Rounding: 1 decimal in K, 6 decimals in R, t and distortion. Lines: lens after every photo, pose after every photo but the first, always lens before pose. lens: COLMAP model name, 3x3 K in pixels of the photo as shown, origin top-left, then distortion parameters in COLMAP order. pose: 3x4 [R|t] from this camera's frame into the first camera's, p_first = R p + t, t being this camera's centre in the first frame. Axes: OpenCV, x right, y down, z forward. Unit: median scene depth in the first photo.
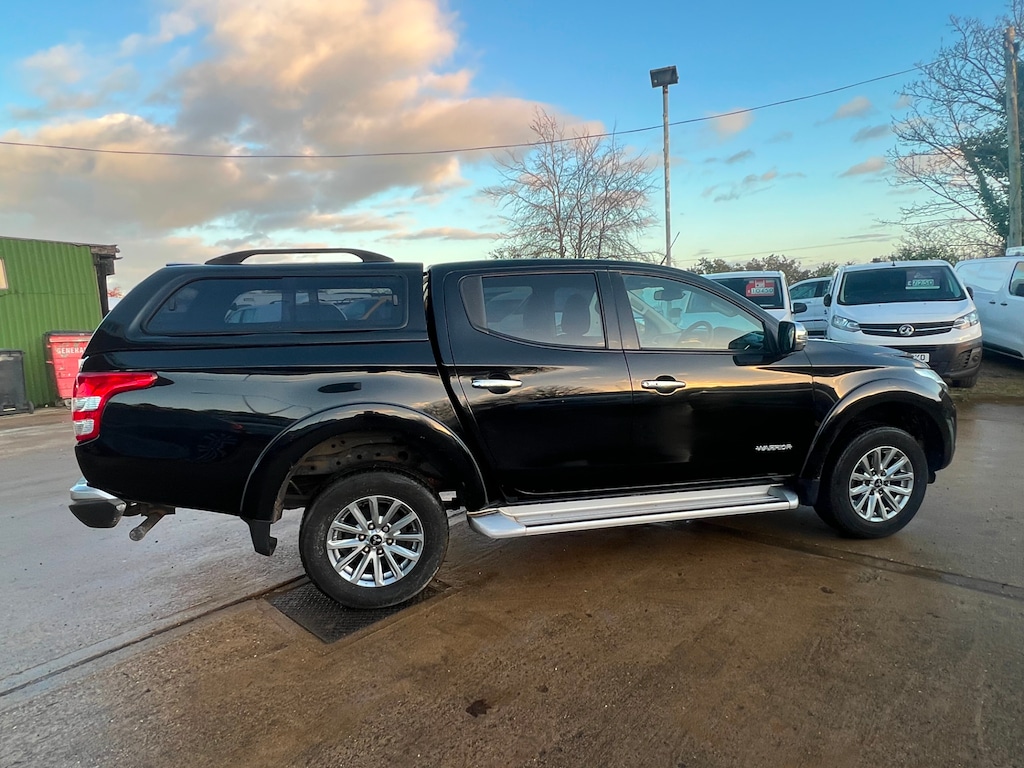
lens RADIAL K [[595.7, 0, 509.9], [0, 595.7, 381.4], [0, 0, 1]] dist [-0.004996, 0.000699]
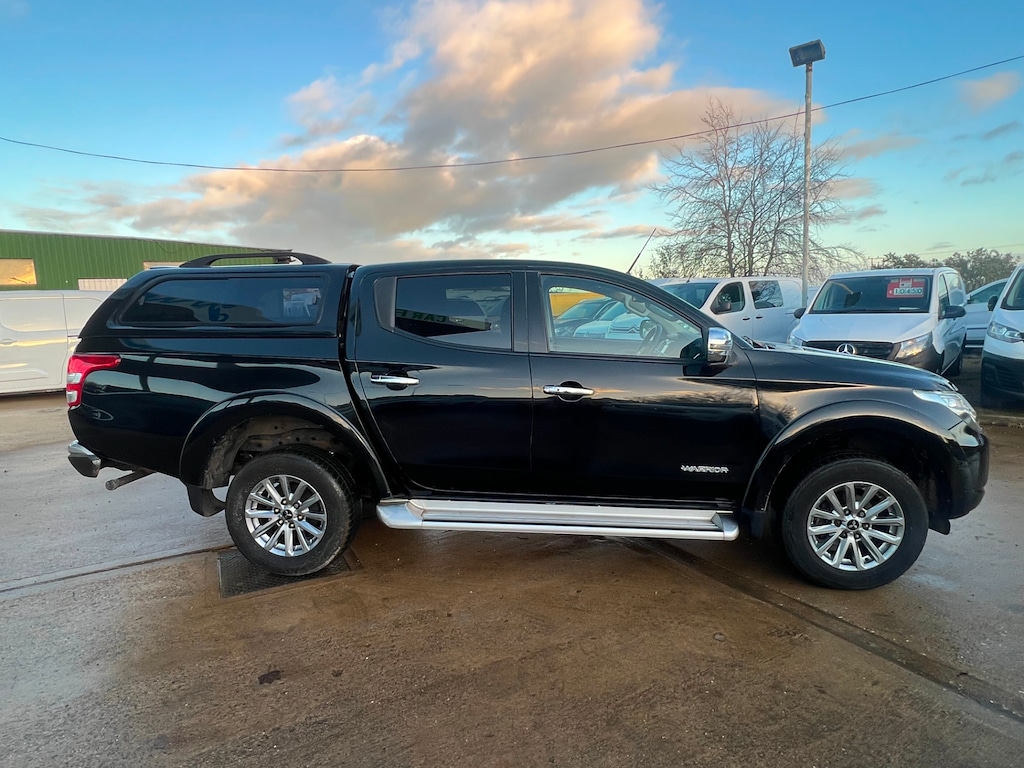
lens RADIAL K [[579.7, 0, 513.1], [0, 579.7, 386.5], [0, 0, 1]] dist [0.000476, -0.001407]
pose [[0.949889, 0.057722, -0.307213, 0.423481], [-0.052540, 0.998303, 0.025118, -0.018601], [0.308142, -0.007718, 0.951309, 0.086748]]
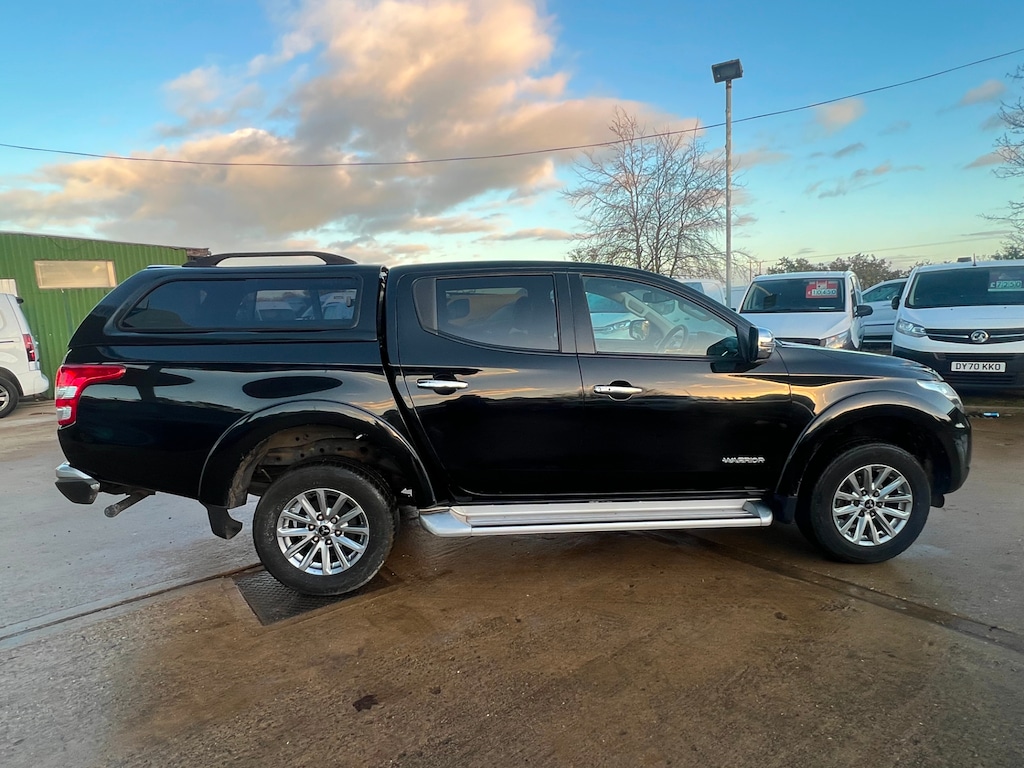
lens RADIAL K [[580.1, 0, 512.6], [0, 580.1, 382.2], [0, 0, 1]] dist [-0.001567, -0.001060]
pose [[0.988739, 0.028086, -0.146992, 0.209696], [-0.027088, 0.999594, 0.008785, -0.010409], [0.147180, -0.004704, 0.989099, 0.035742]]
